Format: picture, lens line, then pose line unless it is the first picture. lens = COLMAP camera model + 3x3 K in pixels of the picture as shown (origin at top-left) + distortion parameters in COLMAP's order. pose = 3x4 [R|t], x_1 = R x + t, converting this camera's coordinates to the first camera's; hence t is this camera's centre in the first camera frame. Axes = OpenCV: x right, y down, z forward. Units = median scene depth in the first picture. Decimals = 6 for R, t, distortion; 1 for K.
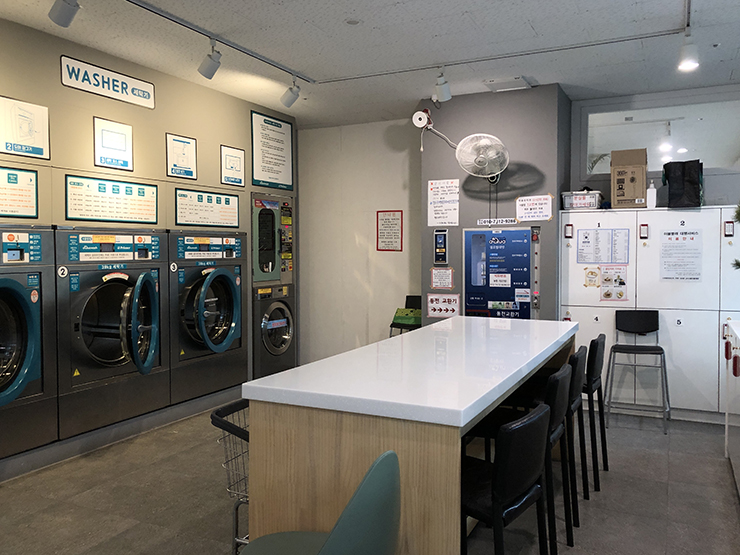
lens RADIAL K [[647.2, 0, 370.0], [0, 647.2, 277.5], [0, 0, 1]] dist [0.079856, -0.162074]
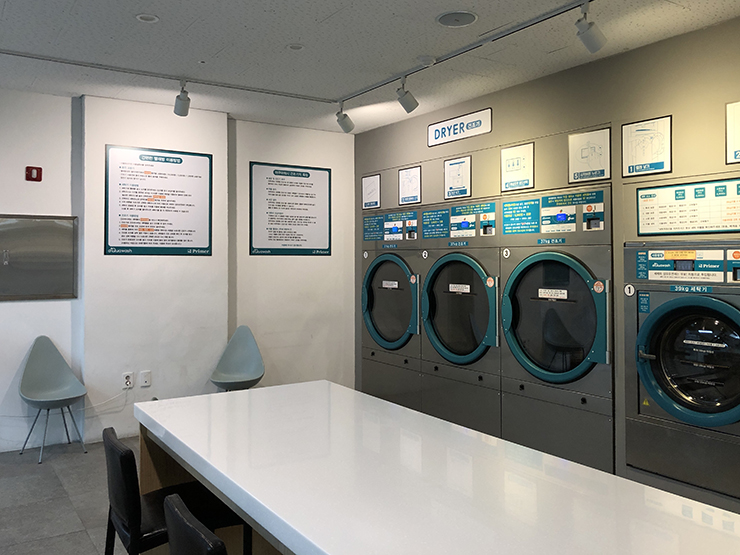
lens RADIAL K [[647.2, 0, 370.0], [0, 647.2, 277.5], [0, 0, 1]] dist [0.079856, -0.162074]
pose [[-0.527829, 0.015609, -0.849207, 0.527393], [-0.043872, 0.997995, 0.045613, -0.051623], [0.848217, 0.061333, -0.526086, 1.120215]]
